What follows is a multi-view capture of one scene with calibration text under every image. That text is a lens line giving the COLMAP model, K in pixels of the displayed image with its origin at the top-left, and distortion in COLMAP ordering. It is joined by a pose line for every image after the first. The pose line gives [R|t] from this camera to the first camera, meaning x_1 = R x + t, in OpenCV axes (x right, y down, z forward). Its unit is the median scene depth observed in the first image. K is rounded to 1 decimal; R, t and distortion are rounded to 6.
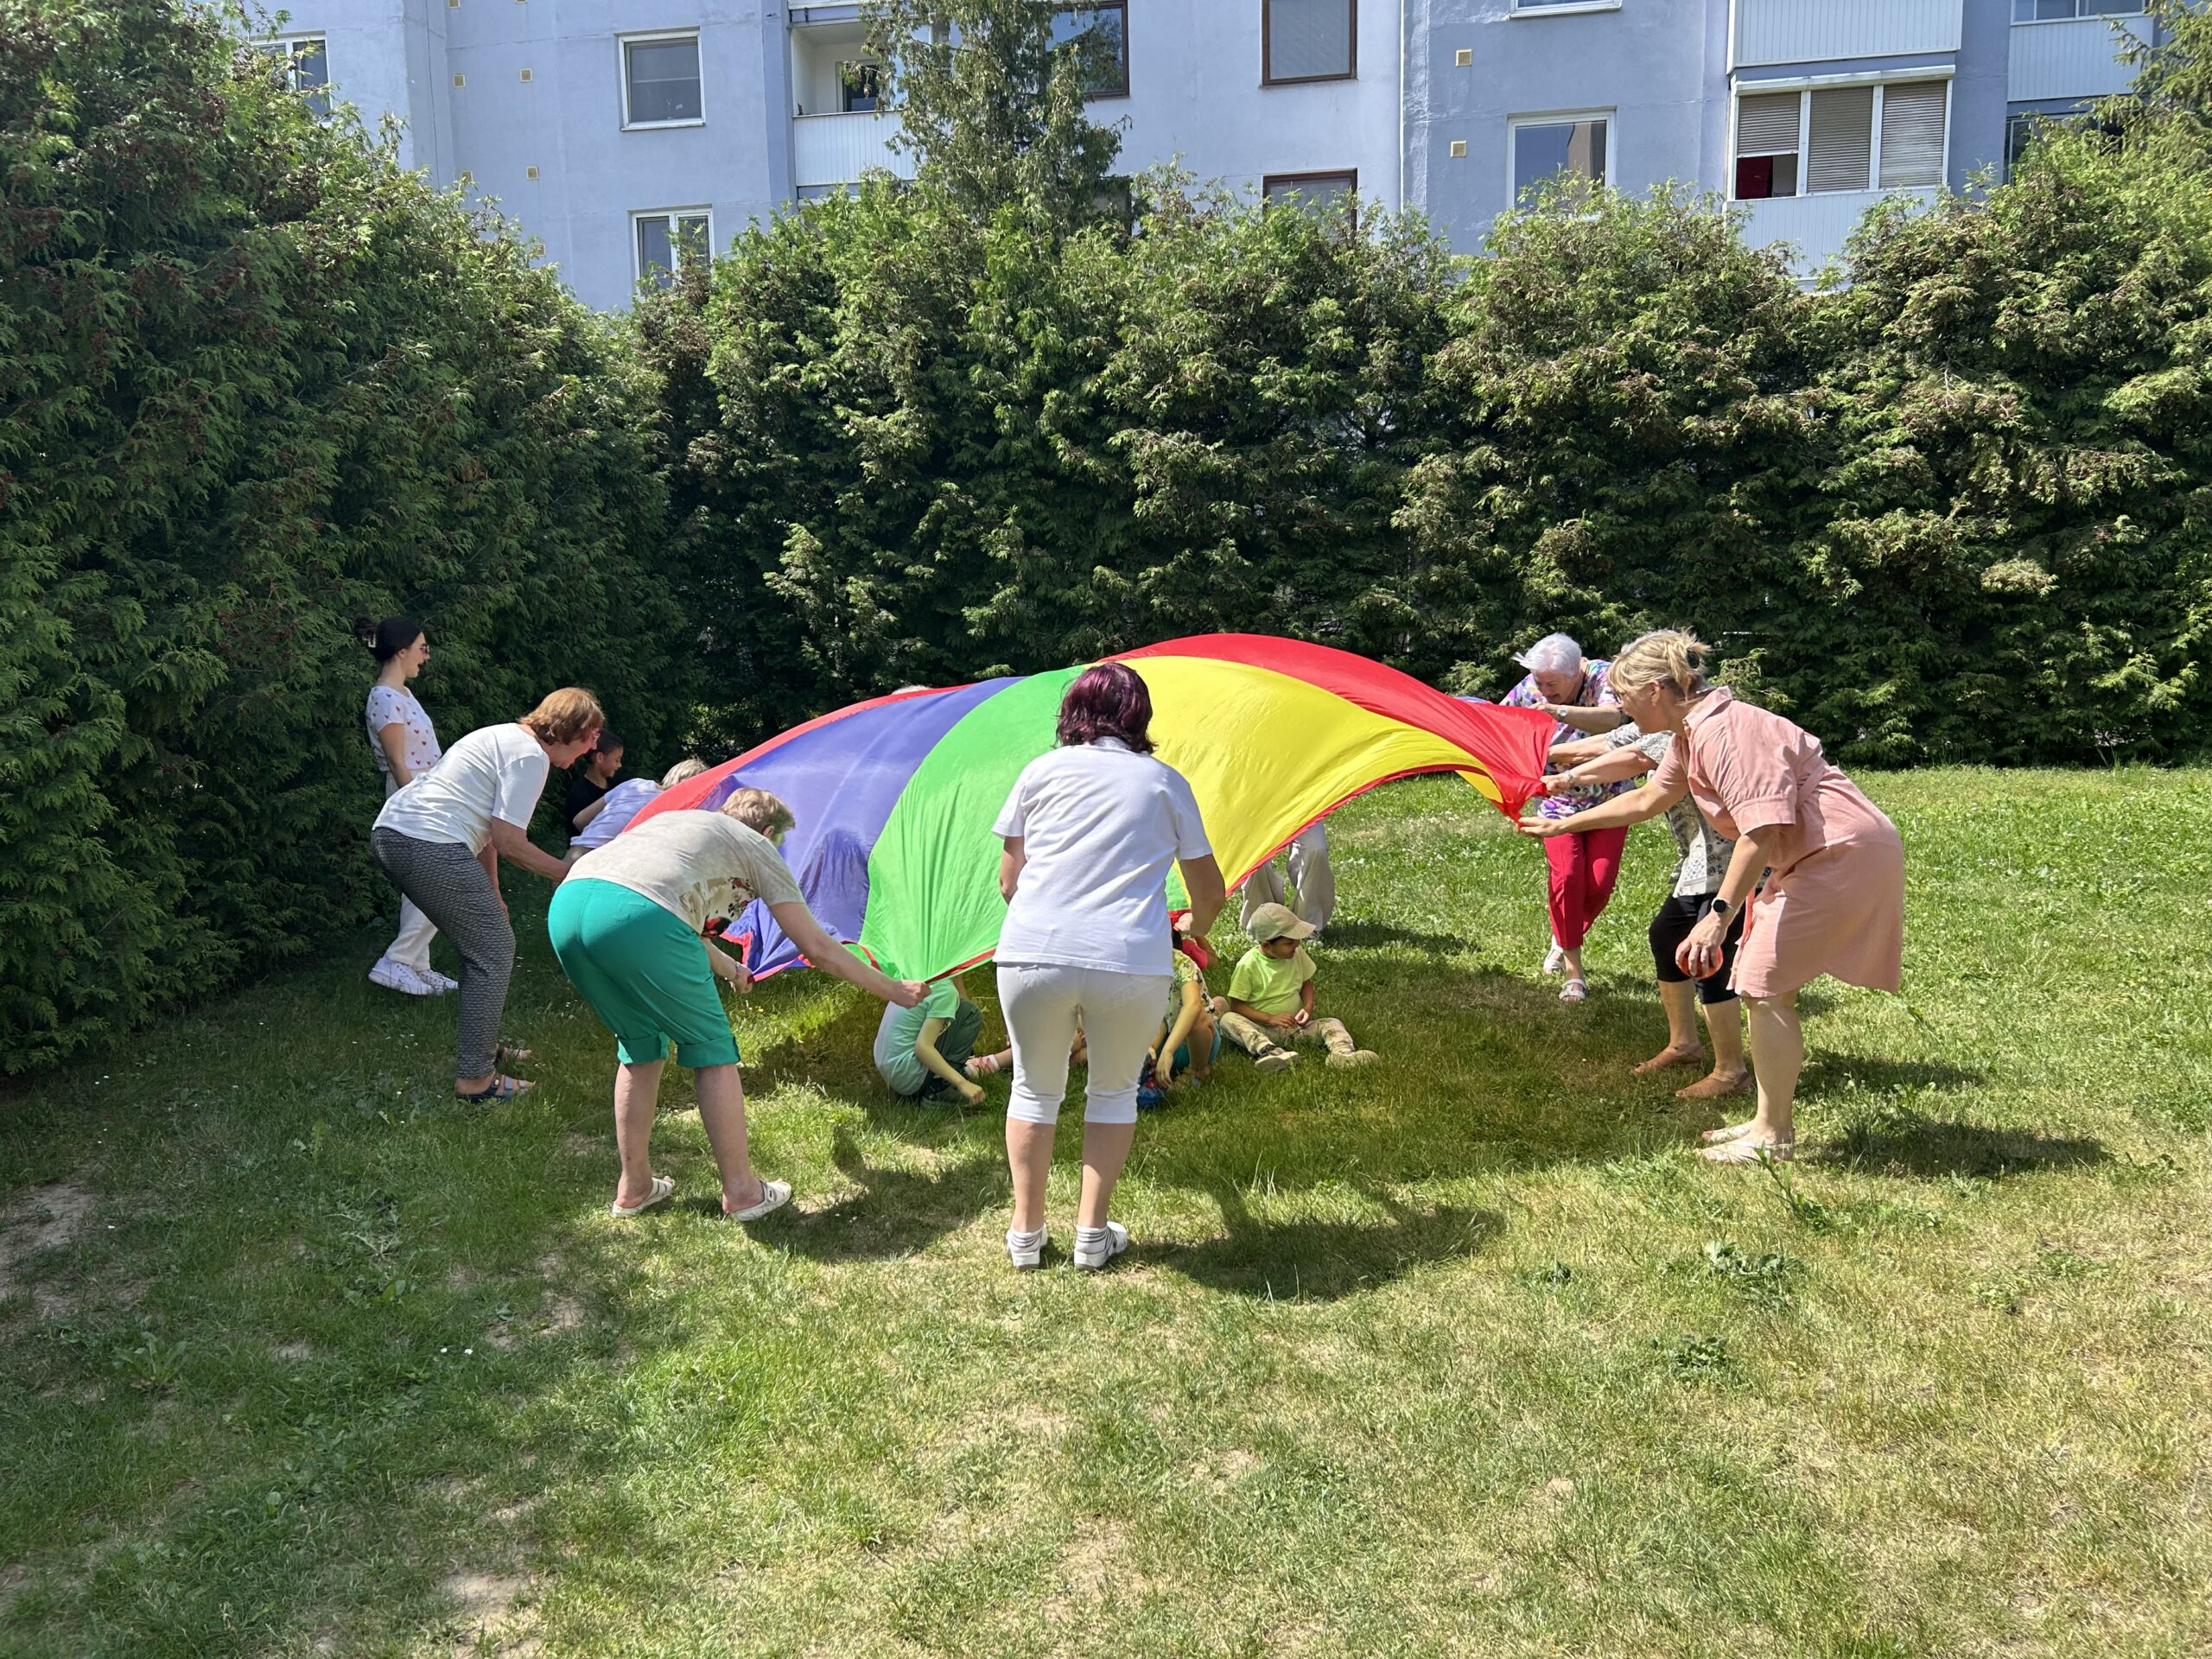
lens RADIAL K [[1648.7, 0, 1101.0], [0, 1648.7, 849.0], [0, 0, 1]] dist [0.022378, -0.030325]
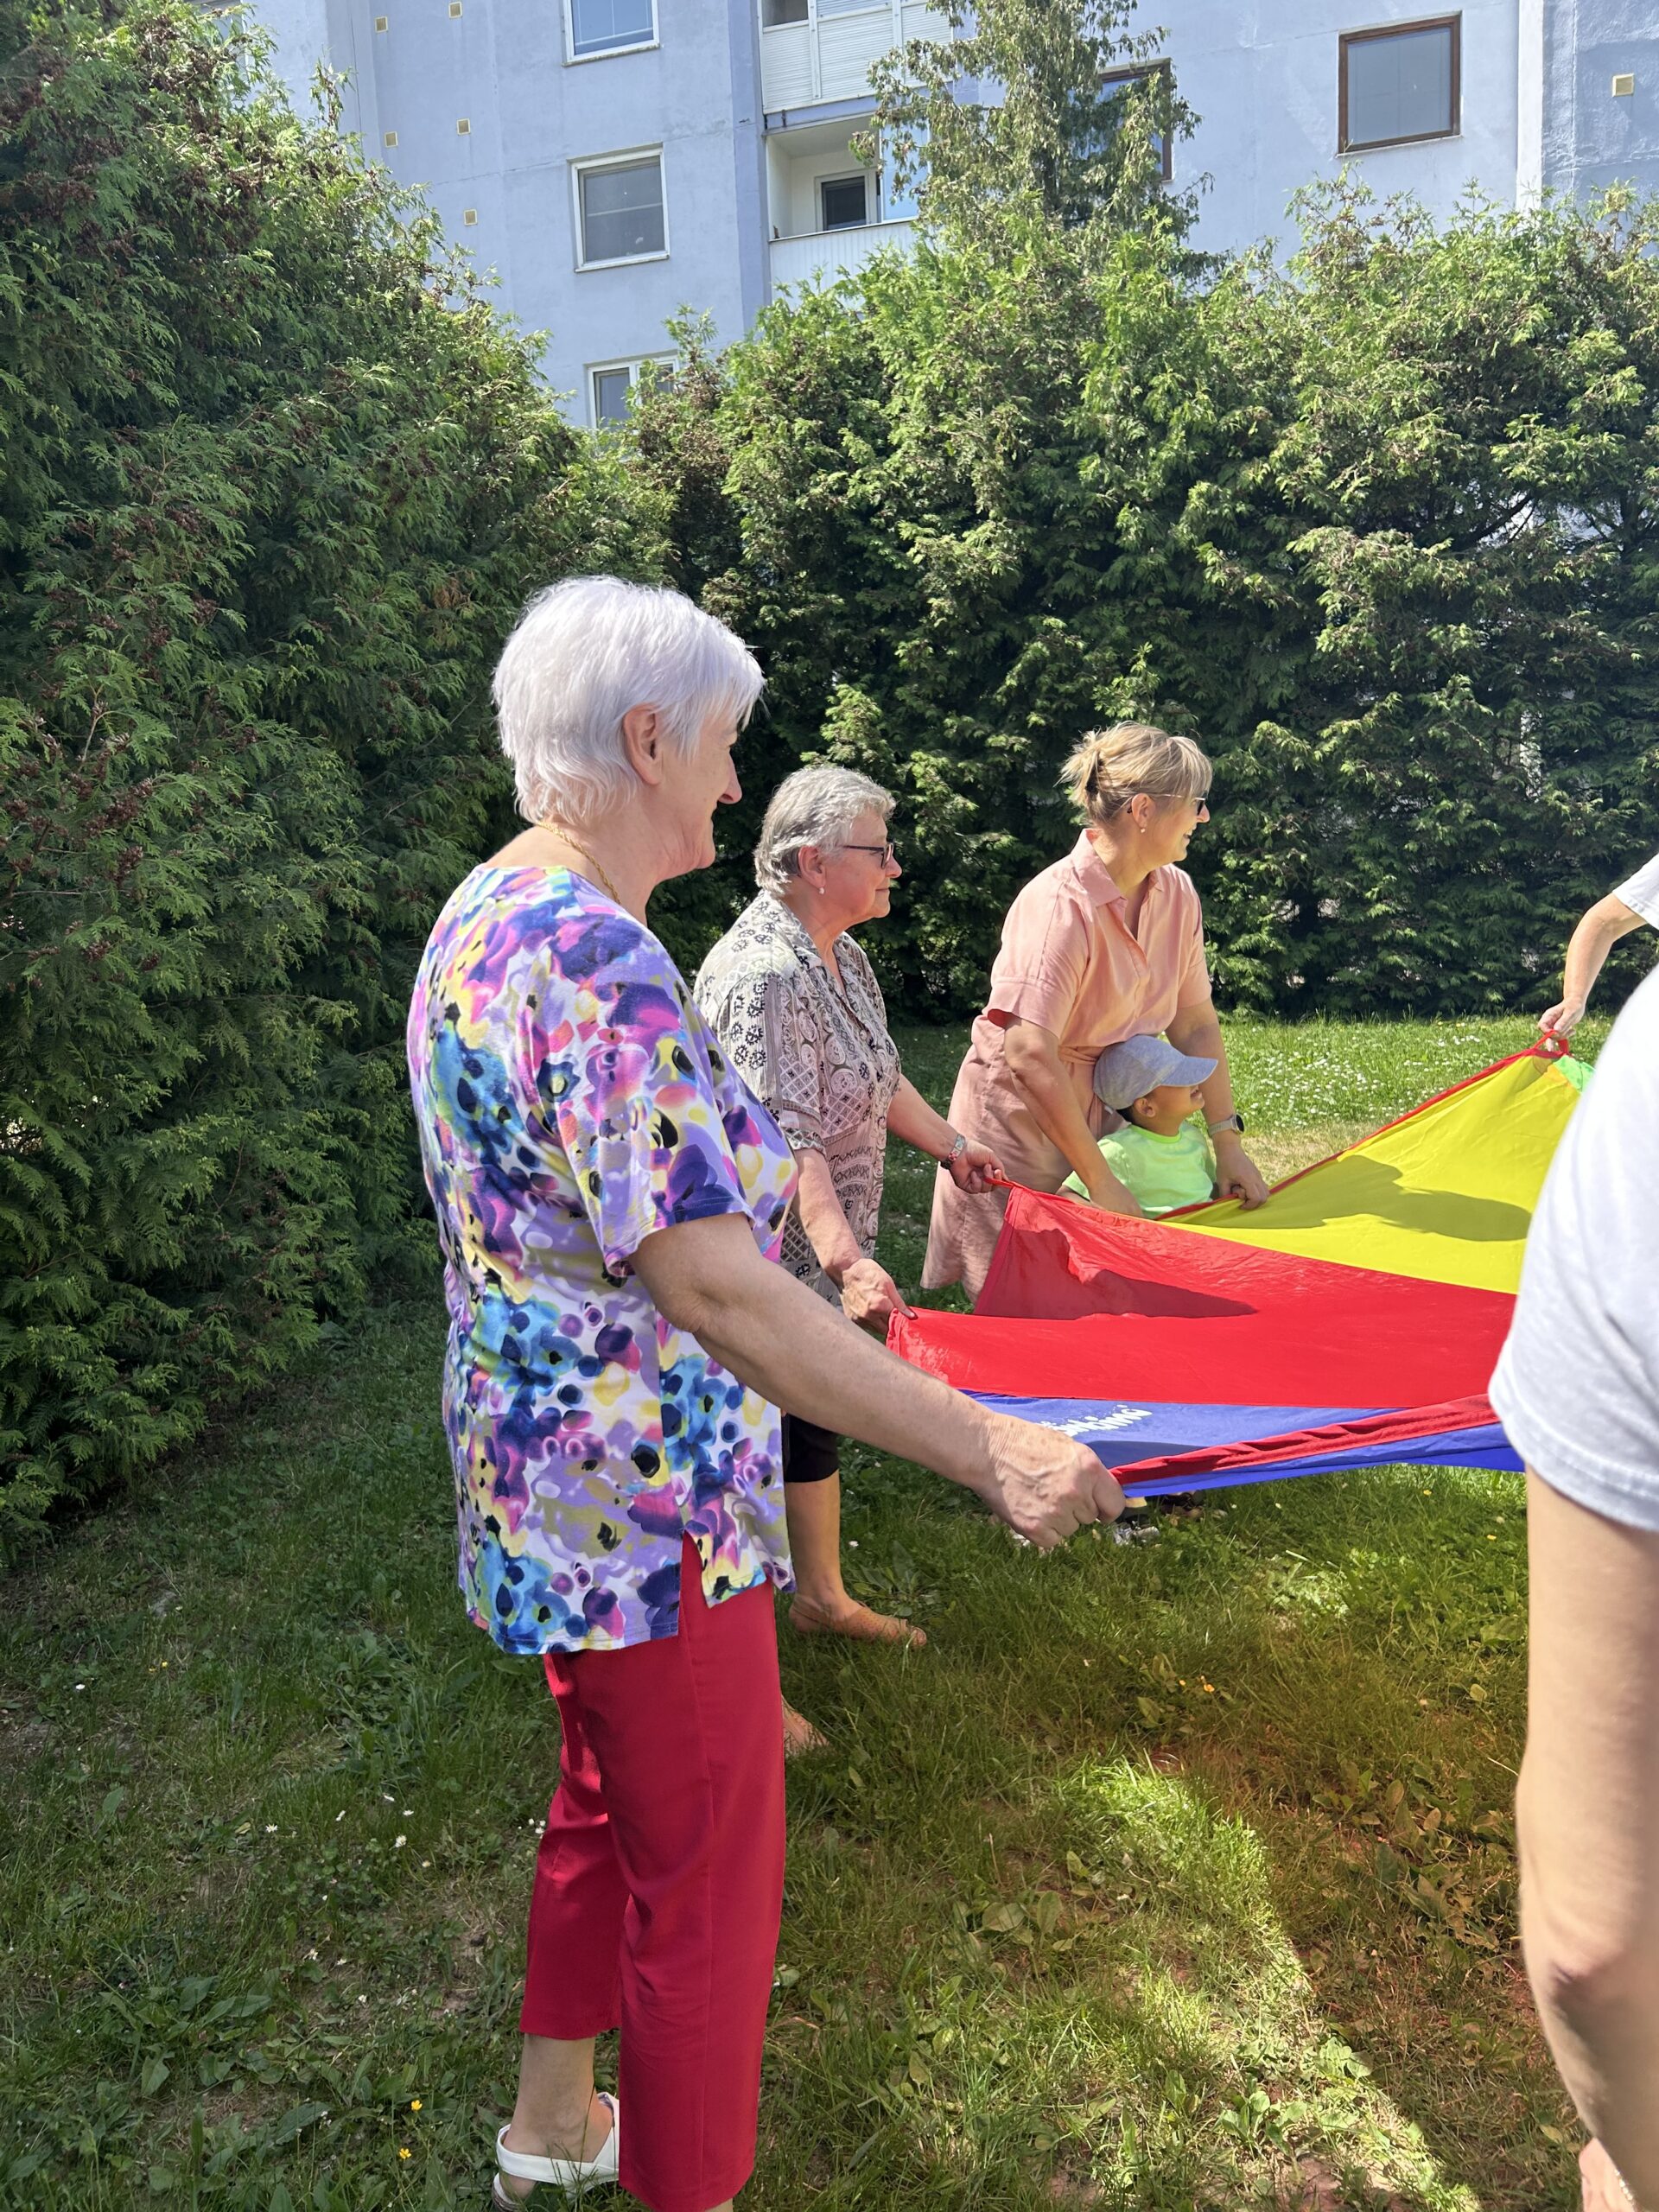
lens RADIAL K [[1648.7, 0, 818.0], [0, 1648.7, 1076.3], [0, 0, 1]] dist [0.022378, -0.030325]
pose [[0.992637, -0.009336, -0.120766, -0.110999], [0.010758, 0.999880, 0.011129, -0.026678], [0.120648, -0.012346, 0.992619, 0.254207]]
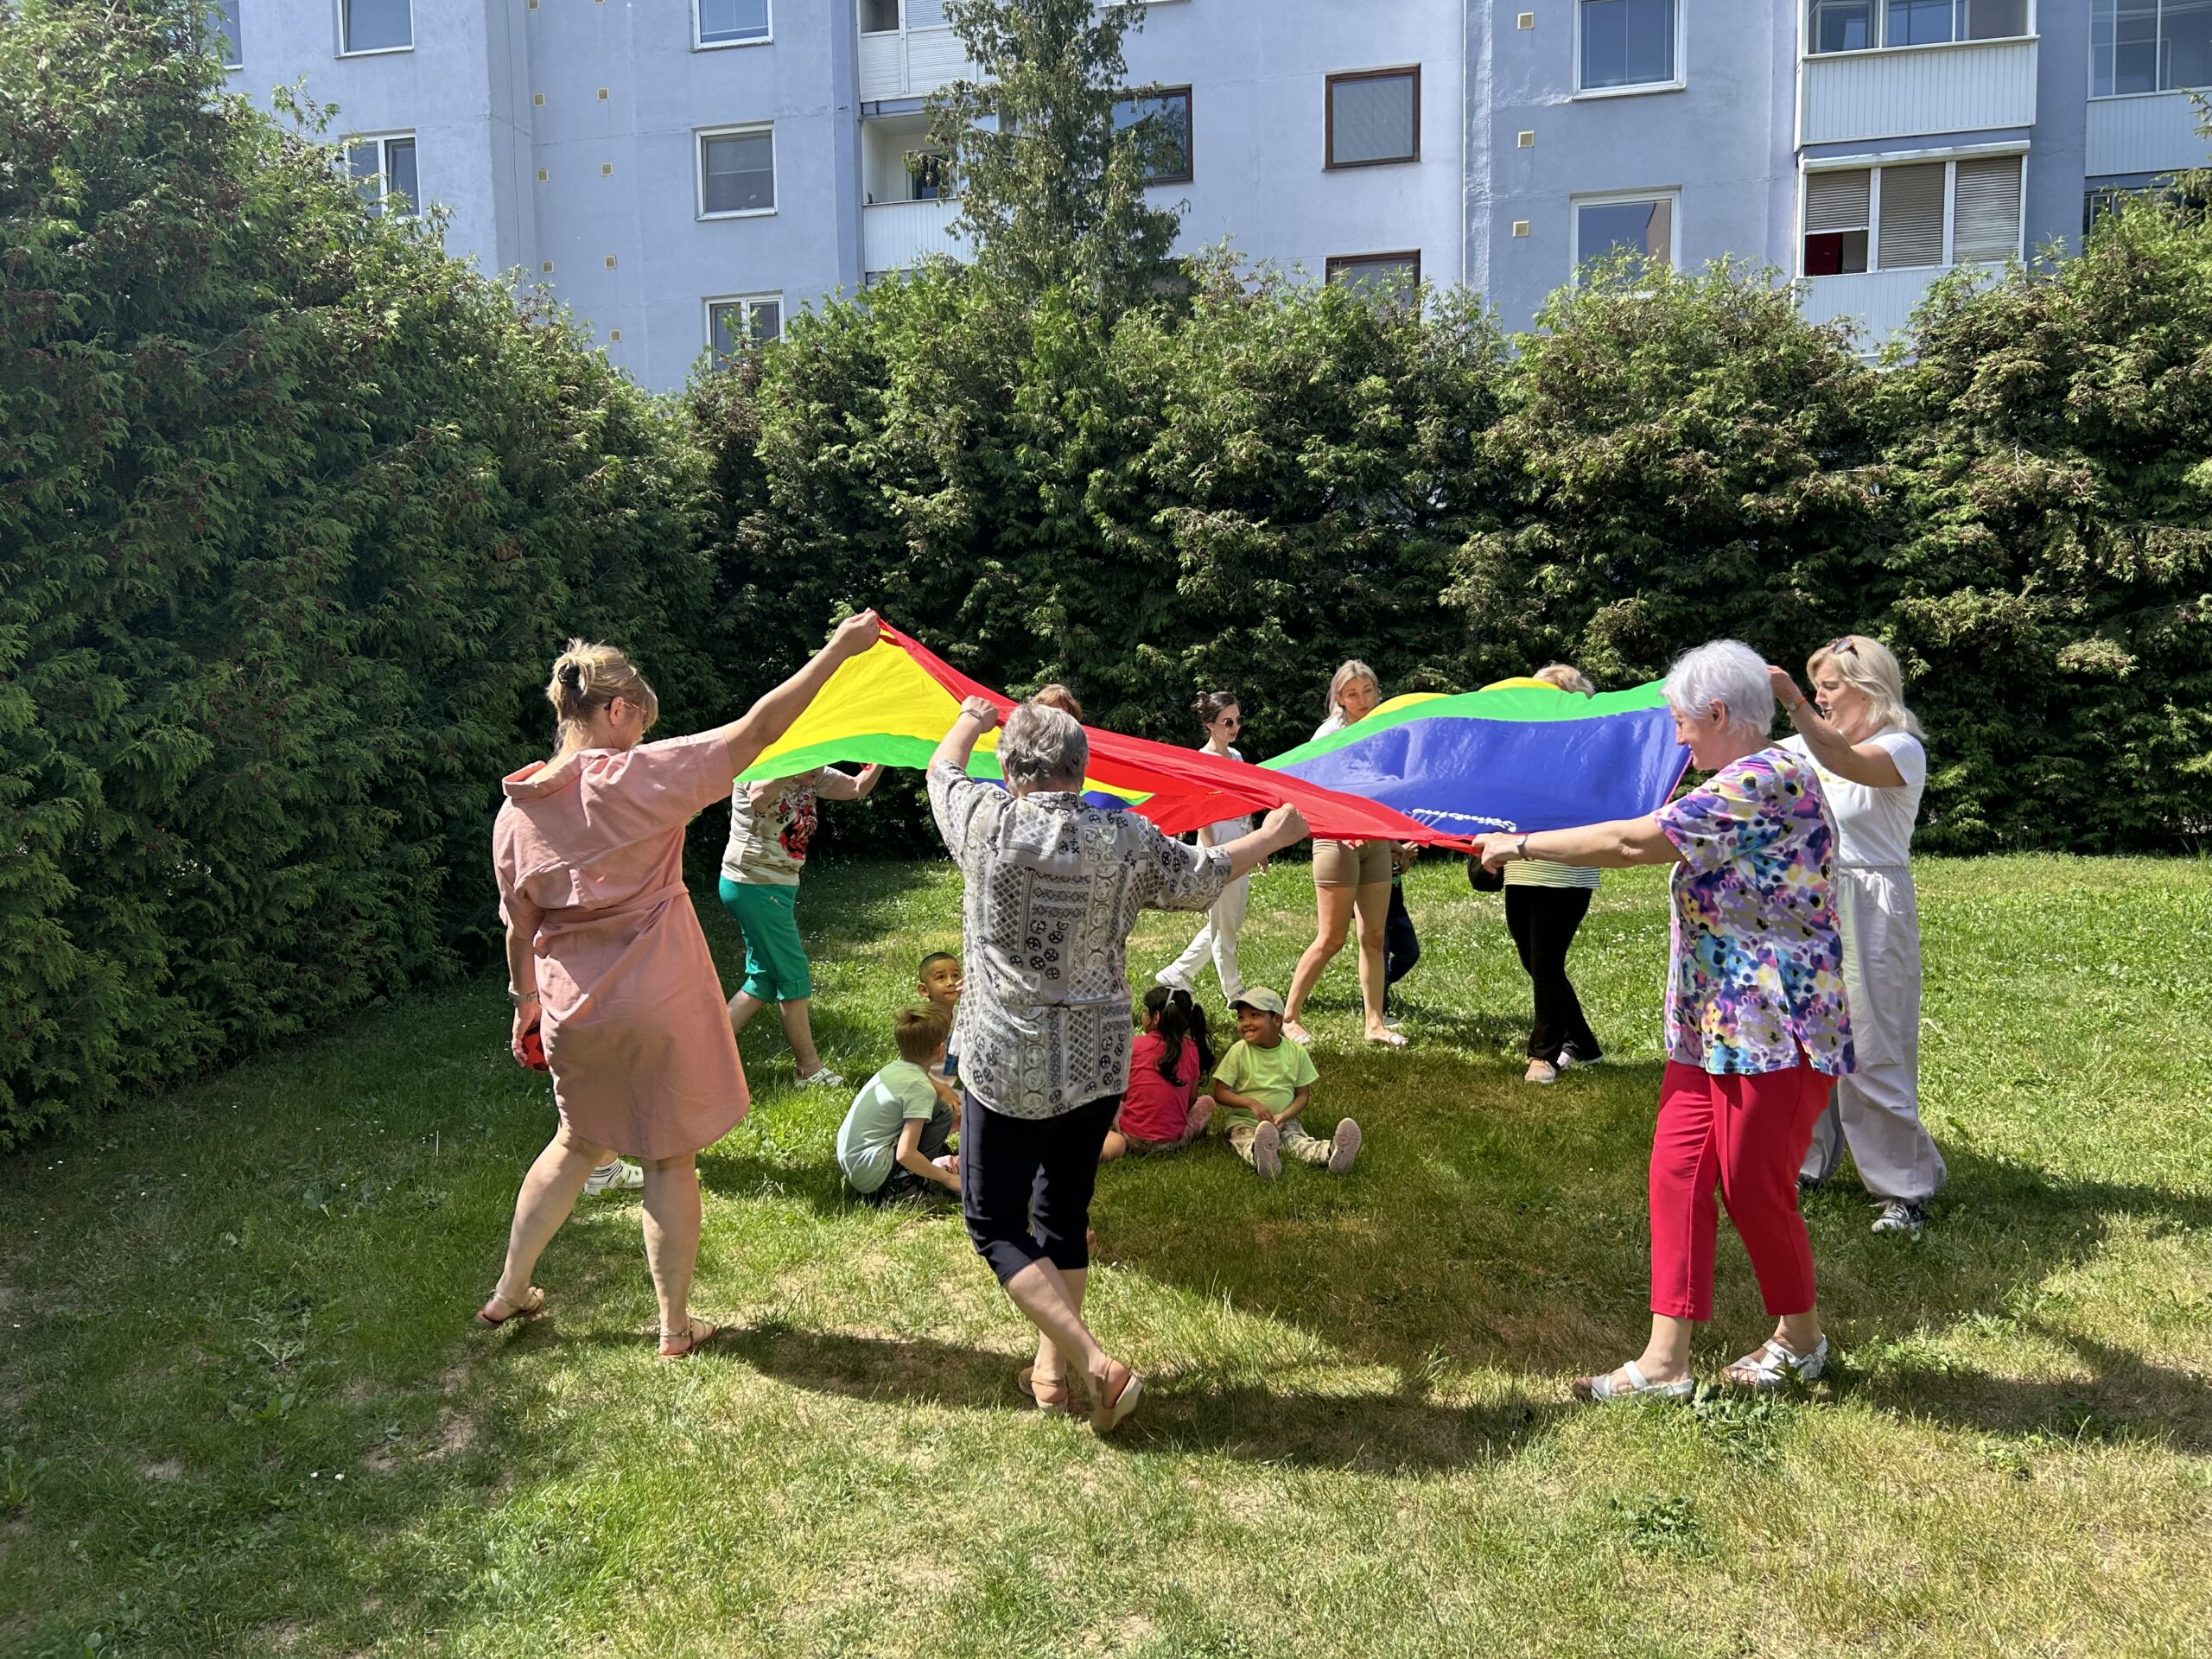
lens RADIAL K [[1648.7, 0, 1101.0], [0, 1648.7, 849.0], [0, 0, 1]] dist [0.022378, -0.030325]
pose [[0.998801, 0.007668, -0.048357, 0.022831], [-0.009871, 0.998916, -0.045485, -0.003418], [0.047956, 0.045908, 0.997794, 0.016249]]
